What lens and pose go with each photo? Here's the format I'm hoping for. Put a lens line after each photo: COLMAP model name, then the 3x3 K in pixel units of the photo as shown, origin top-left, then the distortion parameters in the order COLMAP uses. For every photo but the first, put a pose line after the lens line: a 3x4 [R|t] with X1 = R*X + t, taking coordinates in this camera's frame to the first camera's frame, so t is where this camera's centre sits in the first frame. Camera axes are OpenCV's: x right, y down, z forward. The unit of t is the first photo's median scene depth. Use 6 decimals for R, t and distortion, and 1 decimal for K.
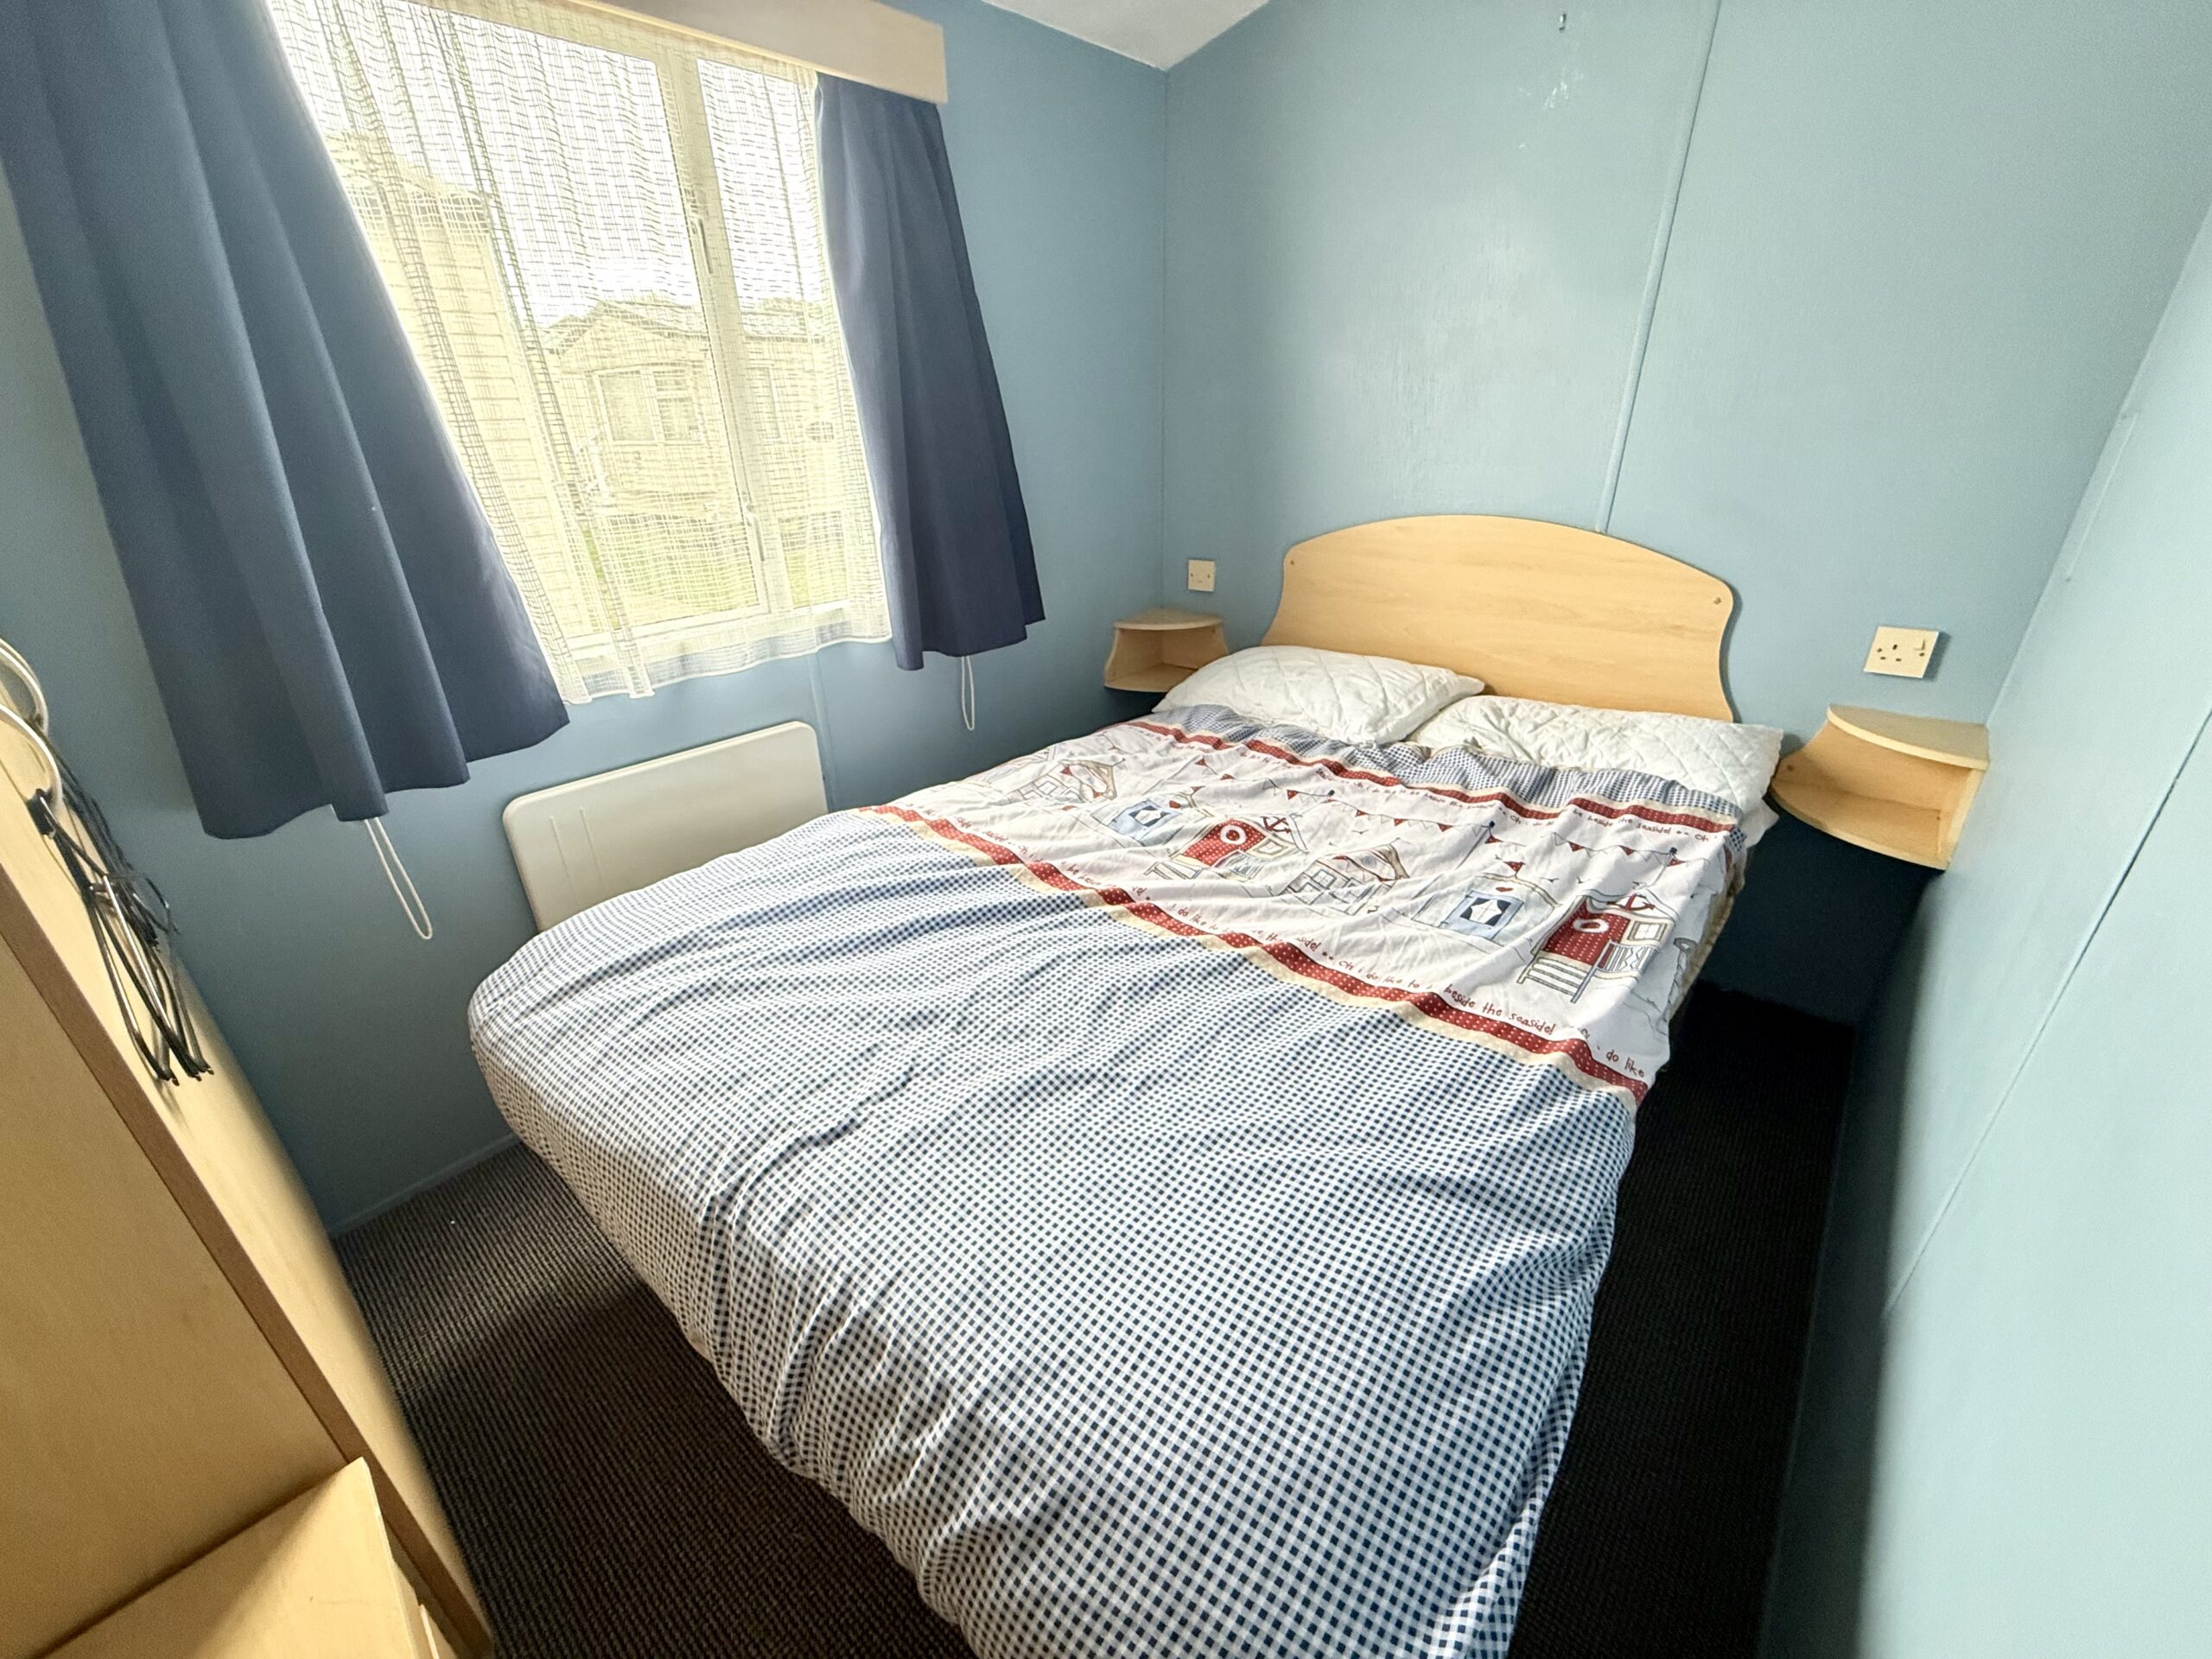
lens RADIAL K [[877.2, 0, 1098.7], [0, 877.2, 834.7], [0, 0, 1]] dist [-0.000309, -0.000653]
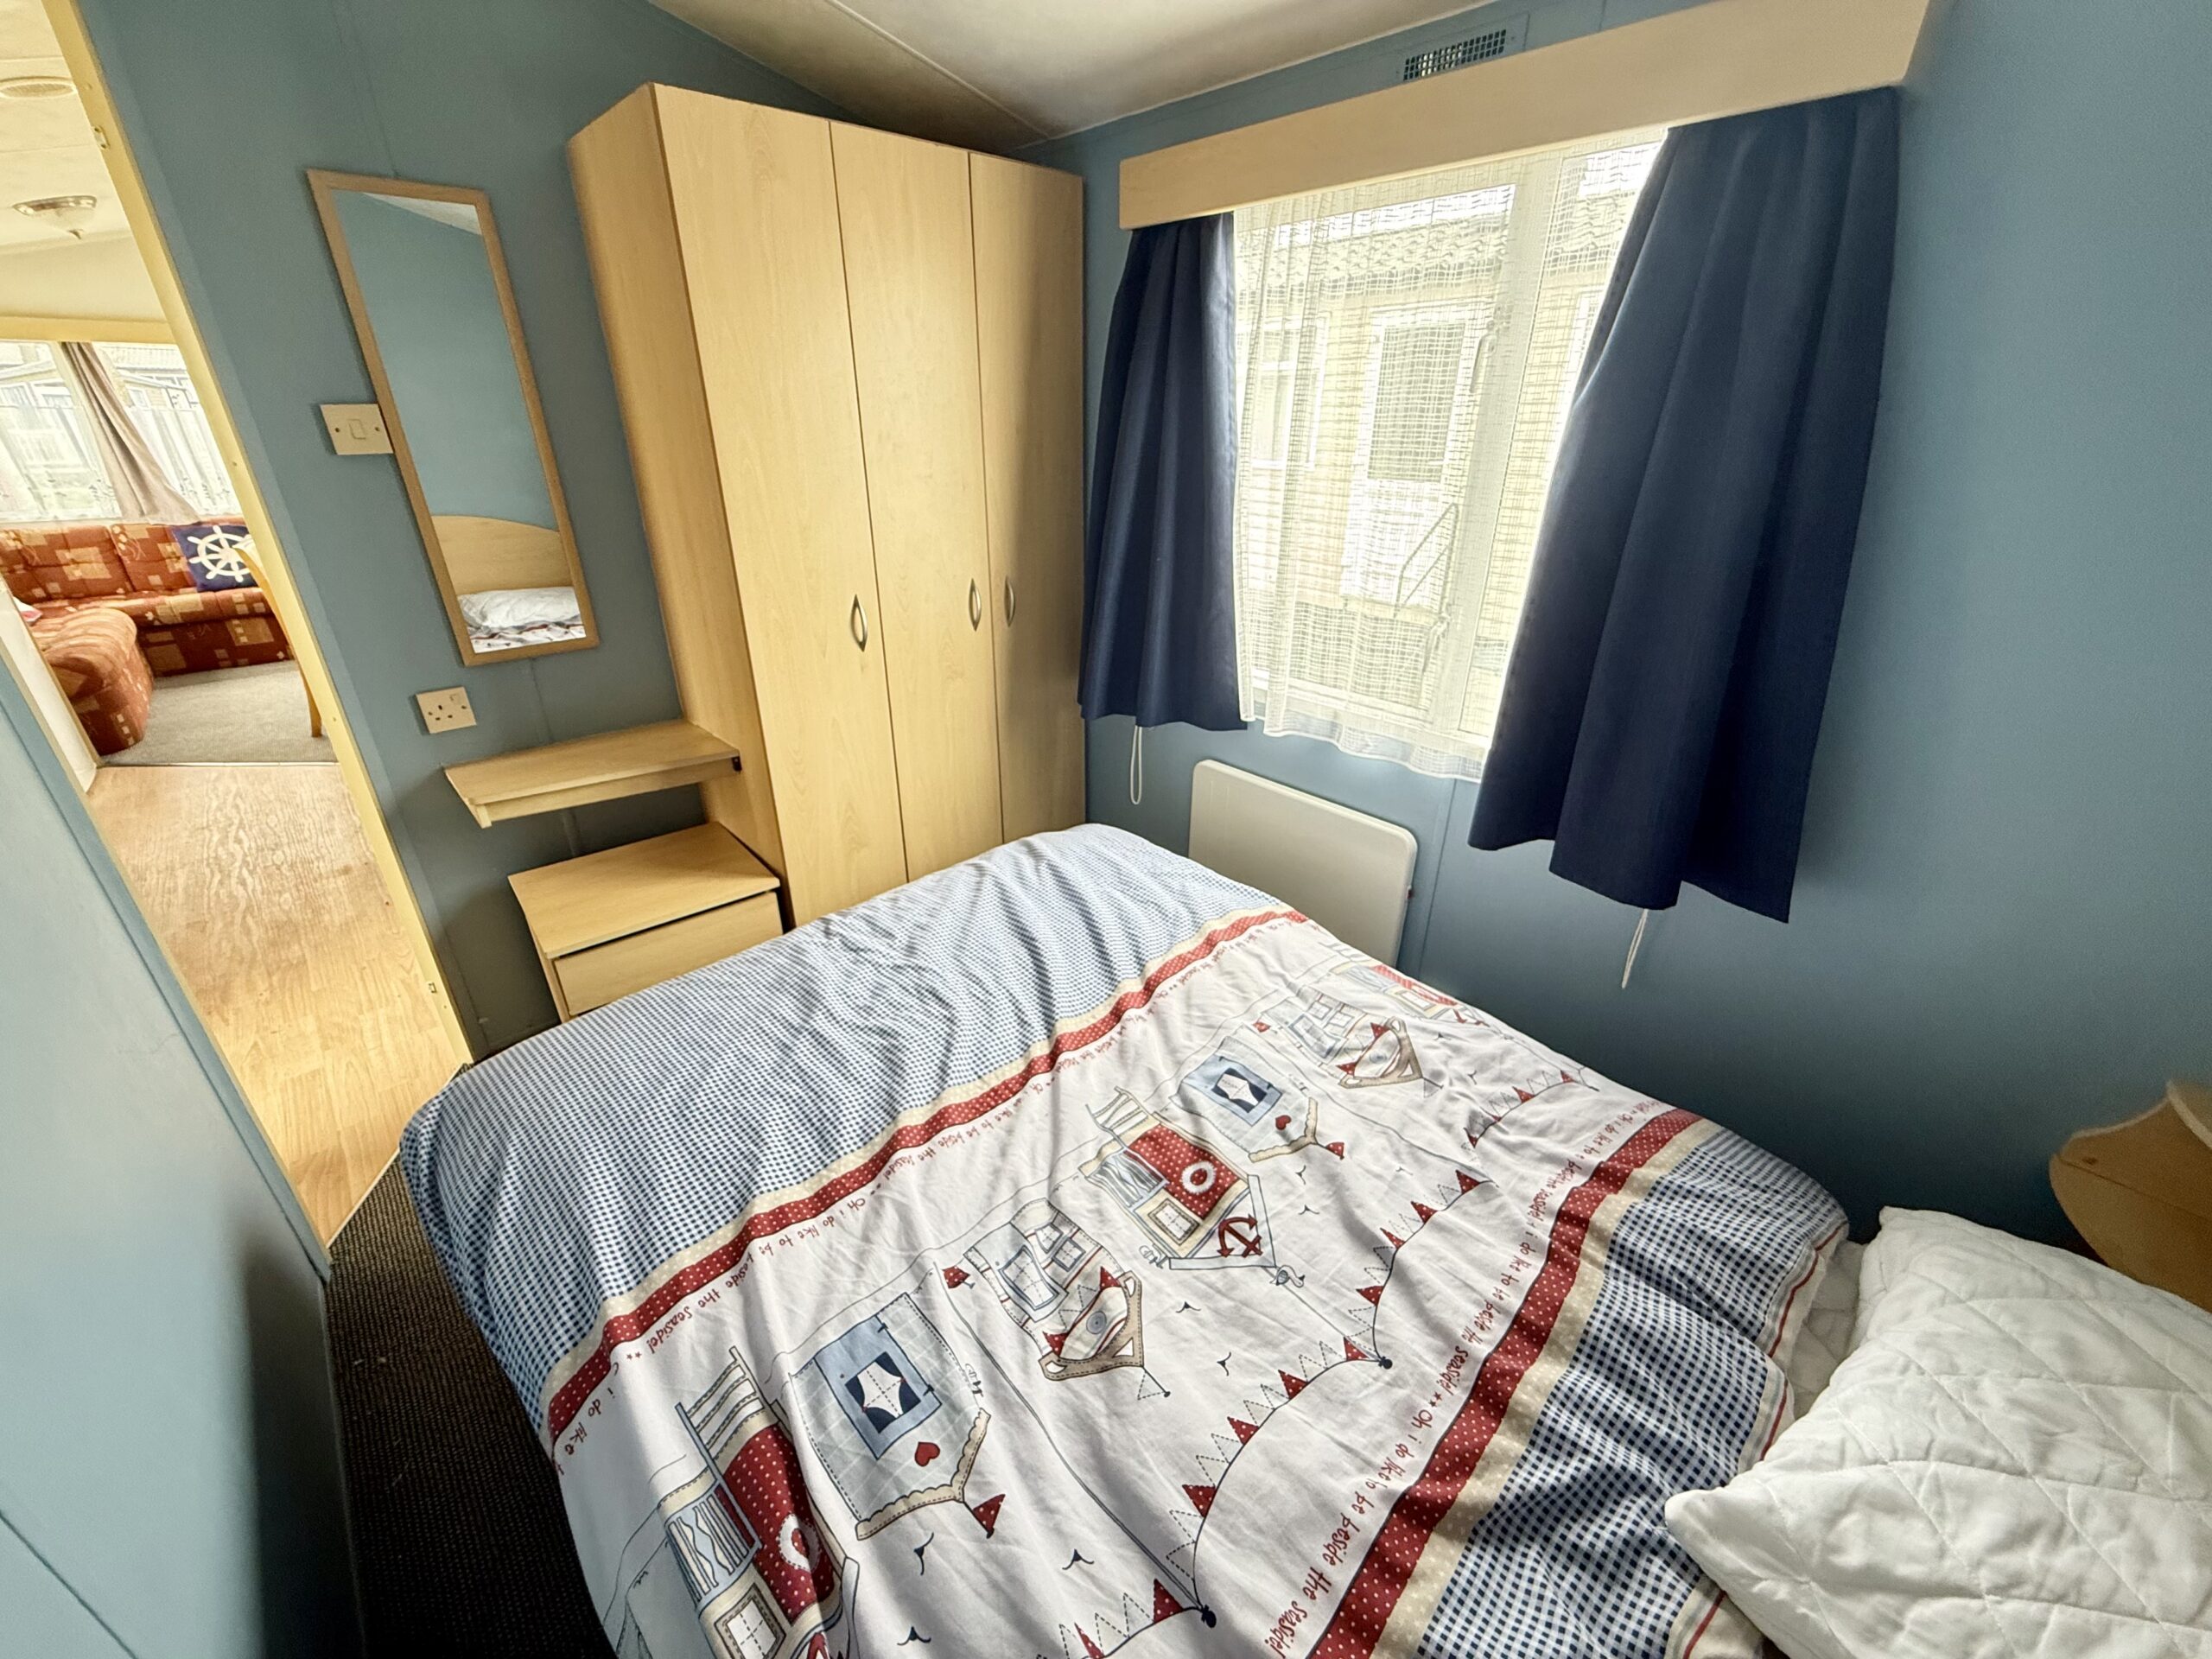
lens RADIAL K [[877.2, 0, 1106.6], [0, 877.2, 830.0], [0, 0, 1]] dist [-0.000309, -0.000653]
pose [[-0.104537, 0.450109, -0.886834, 0.678320], [-0.426274, 0.785375, 0.448862, -0.519890], [0.898533, 0.424957, 0.109769, 0.731132]]
